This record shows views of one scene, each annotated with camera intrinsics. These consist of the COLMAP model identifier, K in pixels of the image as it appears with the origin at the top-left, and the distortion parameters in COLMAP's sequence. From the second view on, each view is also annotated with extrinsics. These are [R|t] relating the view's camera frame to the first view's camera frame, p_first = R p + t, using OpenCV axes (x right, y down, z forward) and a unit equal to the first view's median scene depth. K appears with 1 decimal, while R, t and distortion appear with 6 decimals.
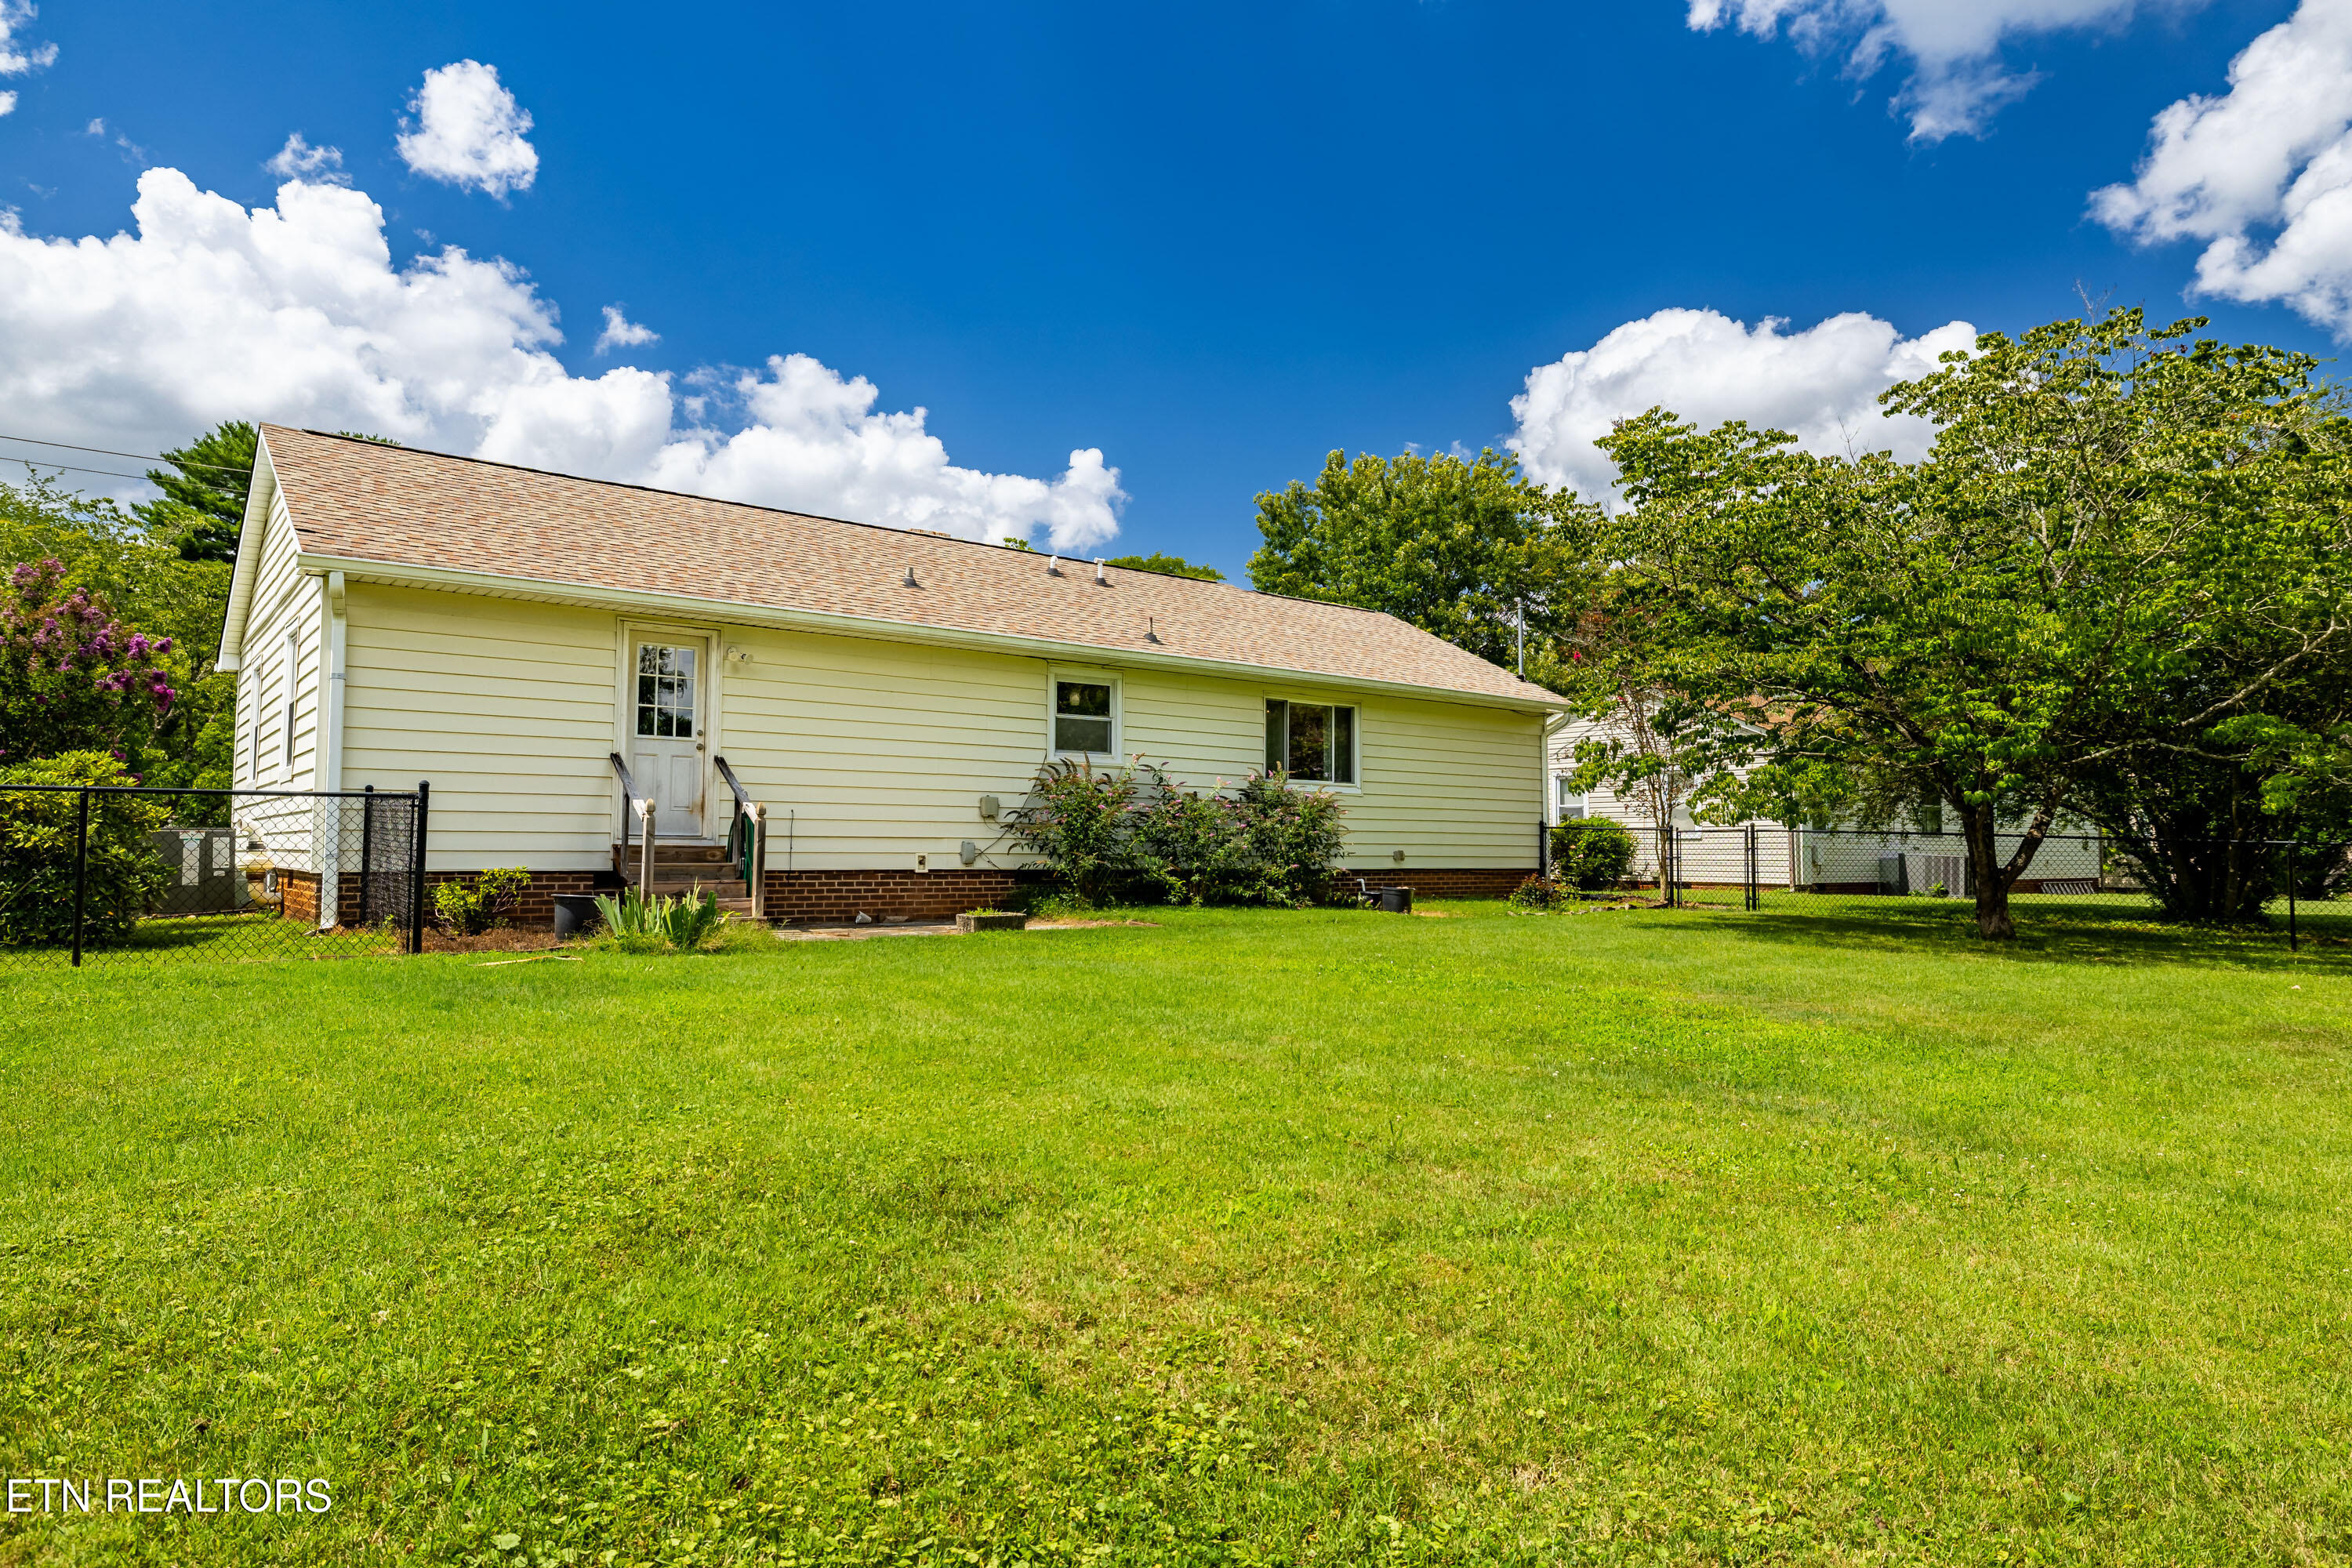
lens RADIAL K [[1339.9, 0, 1184.4], [0, 1339.9, 833.1], [0, 0, 1]] dist [0.104217, -0.000087]
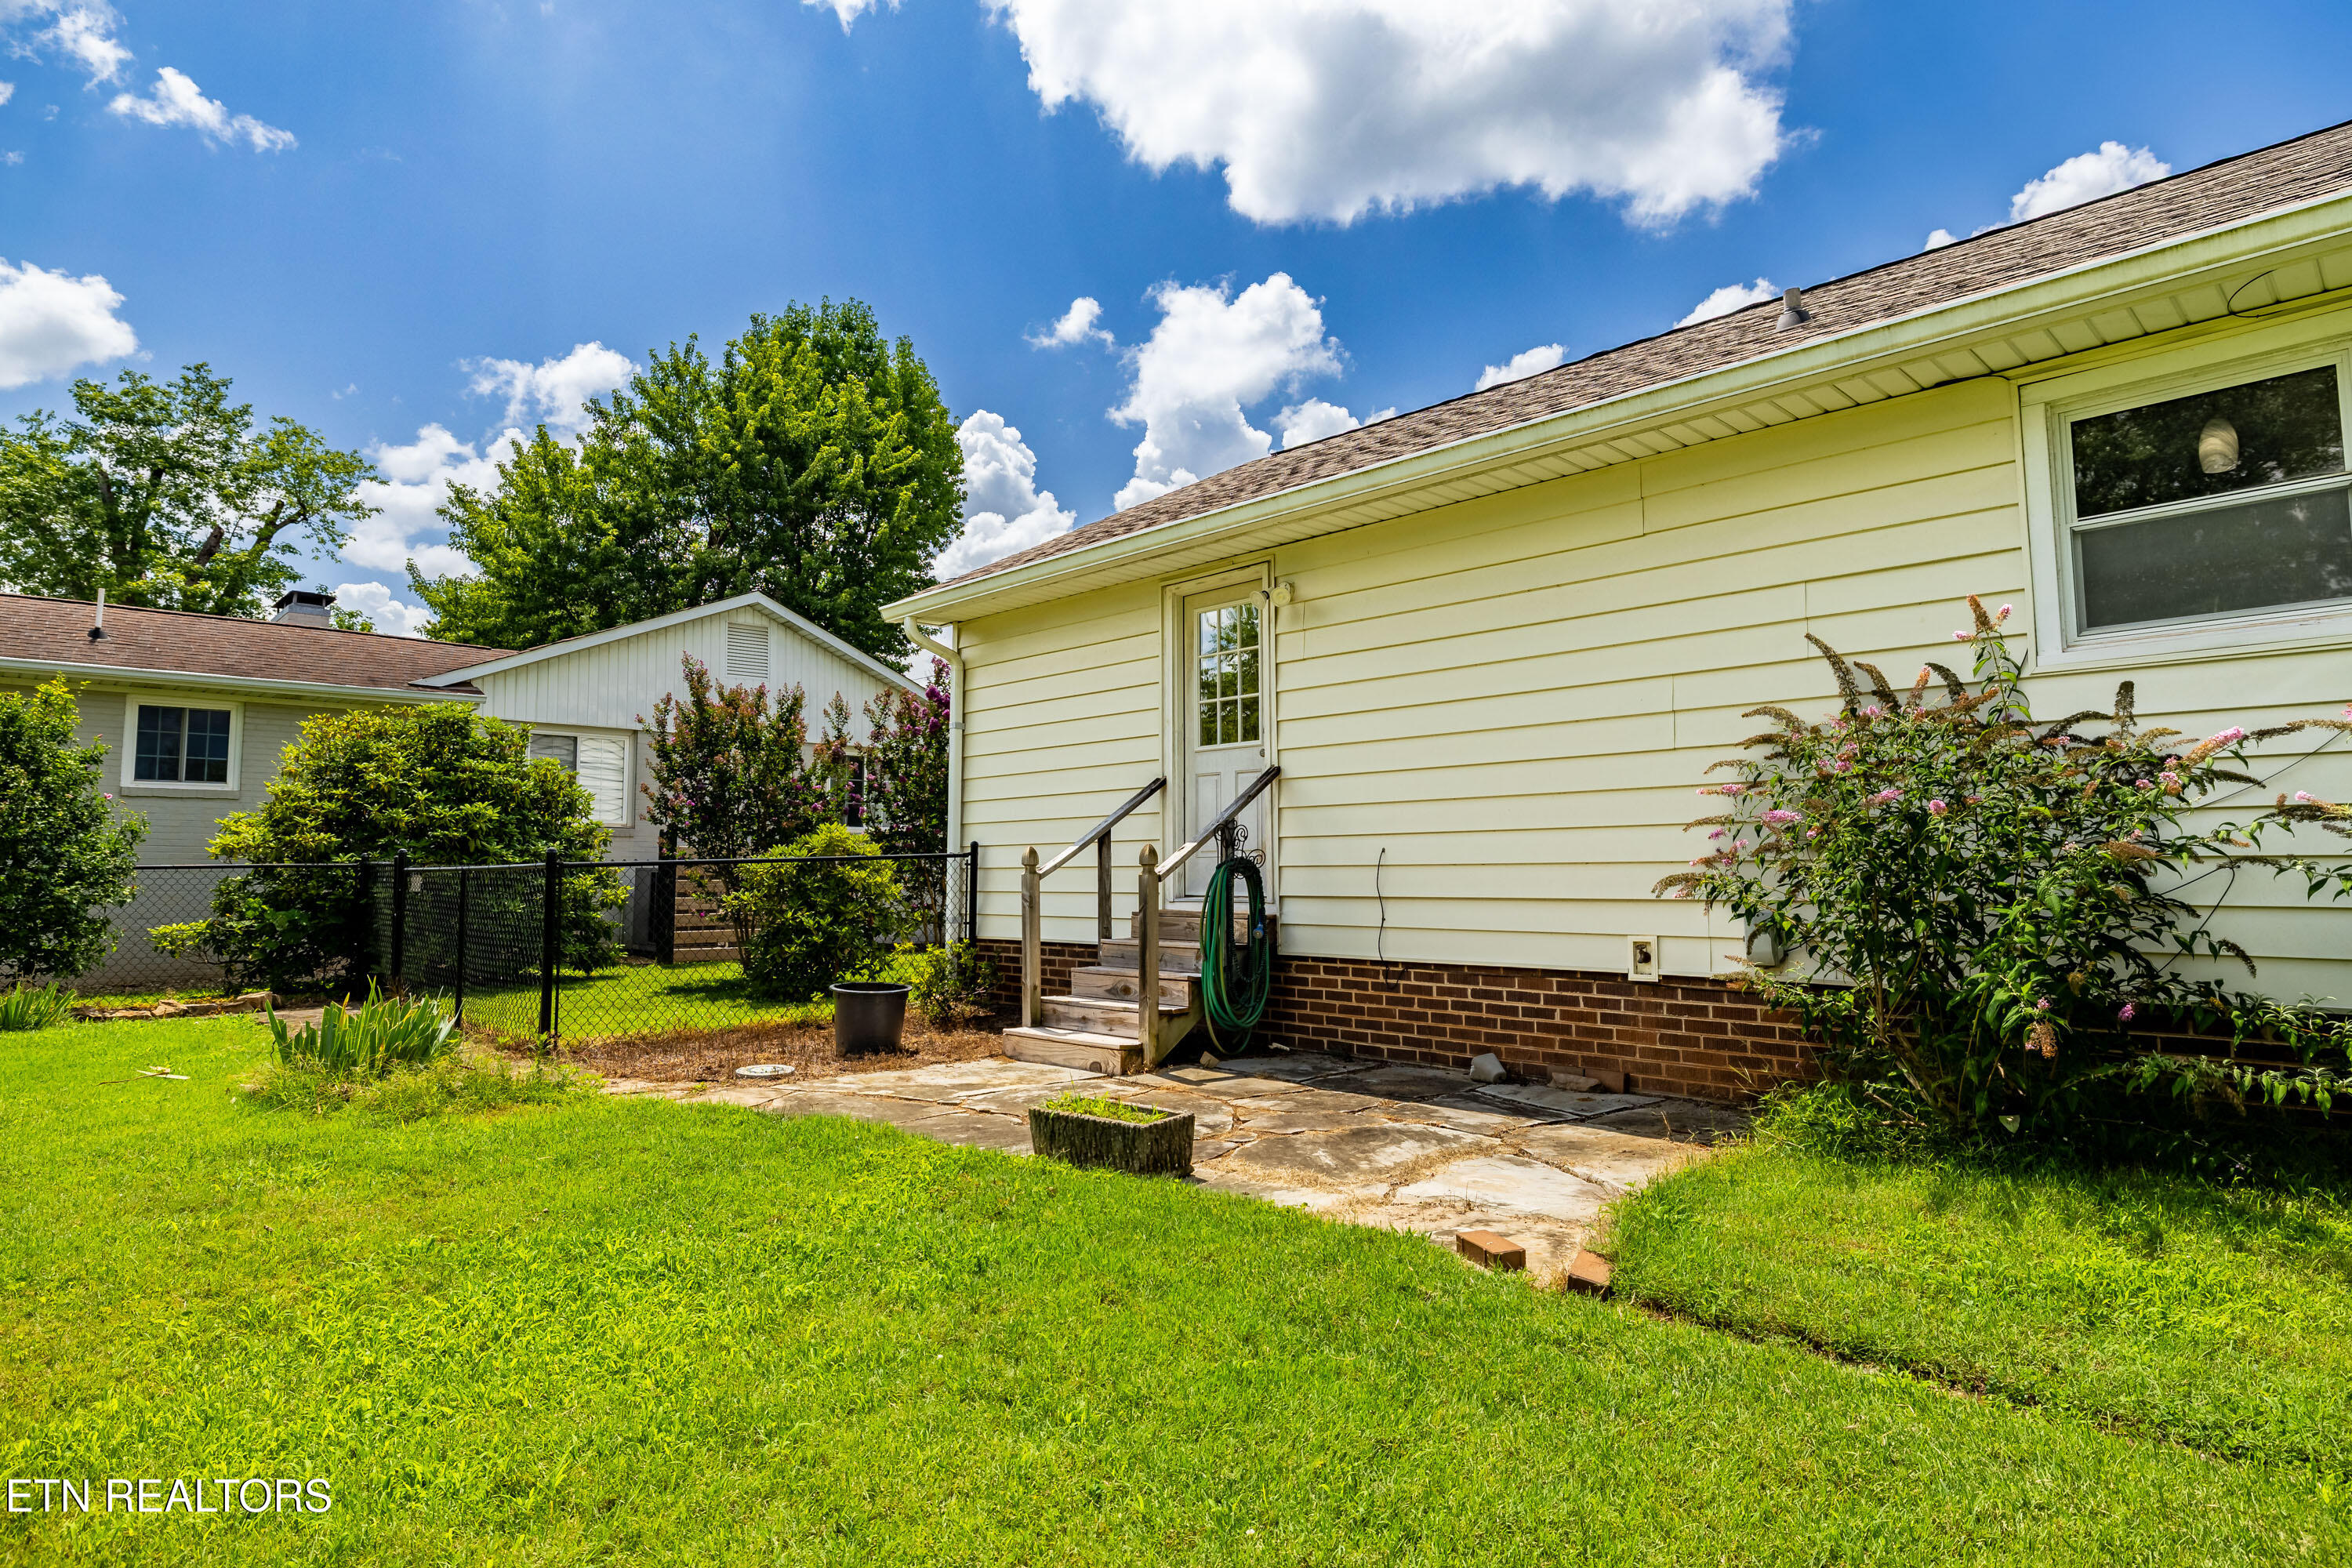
lens RADIAL K [[1293.8, 0, 1176.0], [0, 1293.8, 784.0], [0, 0, 1]] dist [-0.002332, -0.000189]
pose [[0.139759, -0.086649, -0.986387, 0.208251], [0.009242, 0.996235, -0.086205, 0.000876], [0.990142, 0.002932, 0.140034, 0.840658]]
